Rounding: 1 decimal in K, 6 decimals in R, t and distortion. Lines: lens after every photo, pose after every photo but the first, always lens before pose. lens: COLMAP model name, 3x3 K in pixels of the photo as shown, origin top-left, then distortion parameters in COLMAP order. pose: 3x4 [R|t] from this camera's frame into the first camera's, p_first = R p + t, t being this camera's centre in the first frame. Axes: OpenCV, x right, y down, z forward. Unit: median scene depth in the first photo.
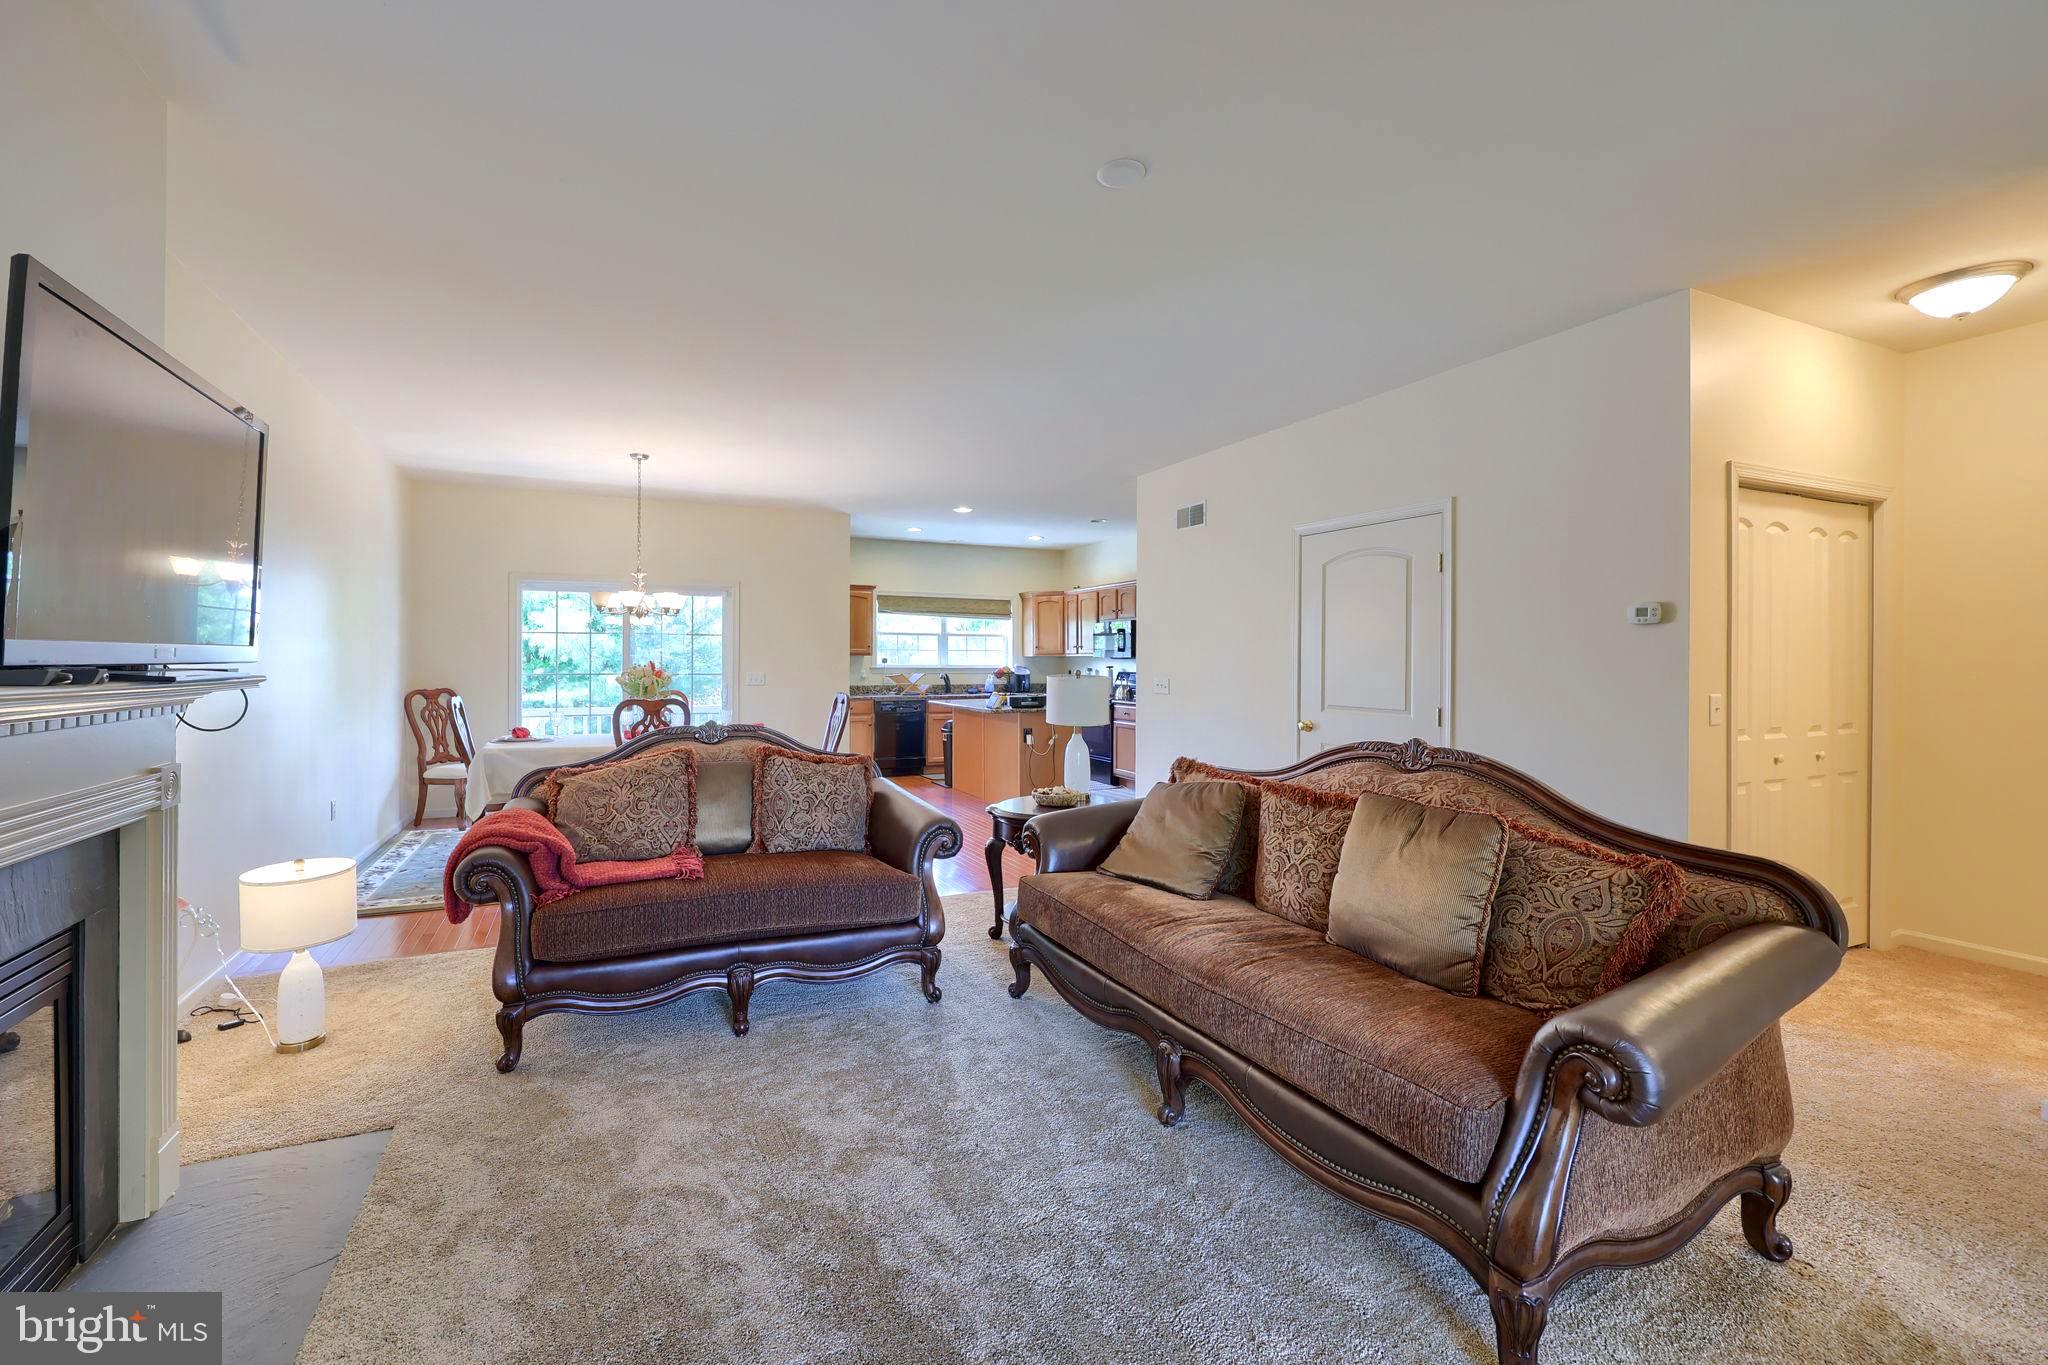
lens RADIAL K [[854.2, 0, 972.7], [0, 854.2, 659.1], [0, 0, 1]] dist [-0.001033, -0.000141]
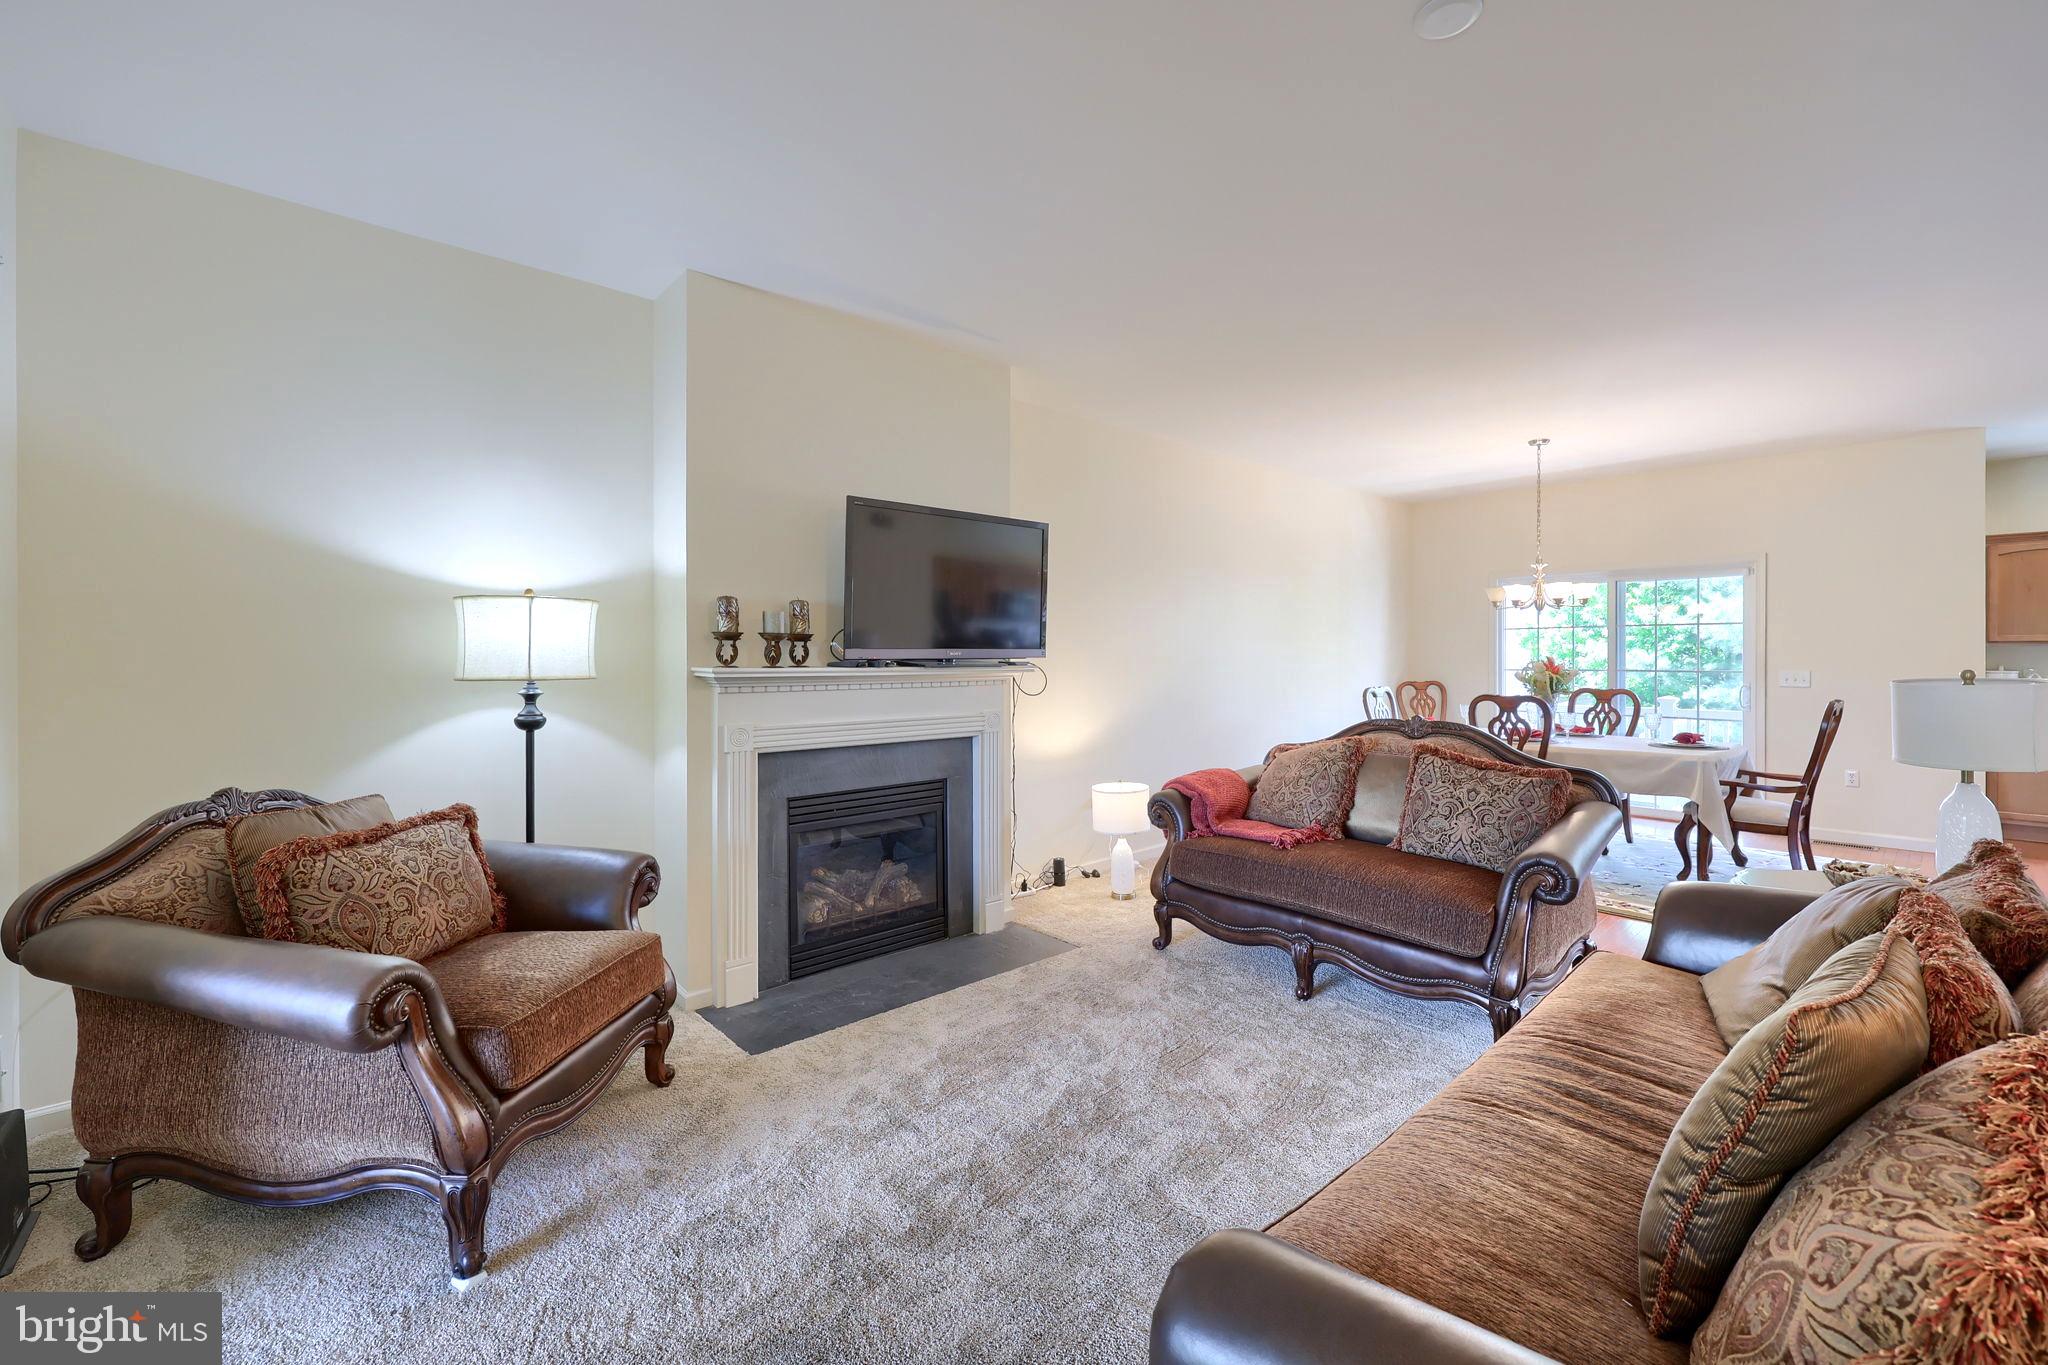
lens RADIAL K [[831.9, 0, 1024.5], [0, 831.9, 647.8], [0, 0, 1]] dist [-0.001355, 0.000137]
pose [[0.310299, -0.012026, -0.950563, 0.268269], [0.003215, 0.999928, -0.011601, 0.001286], [0.950634, 0.000544, 0.310315, 0.142126]]
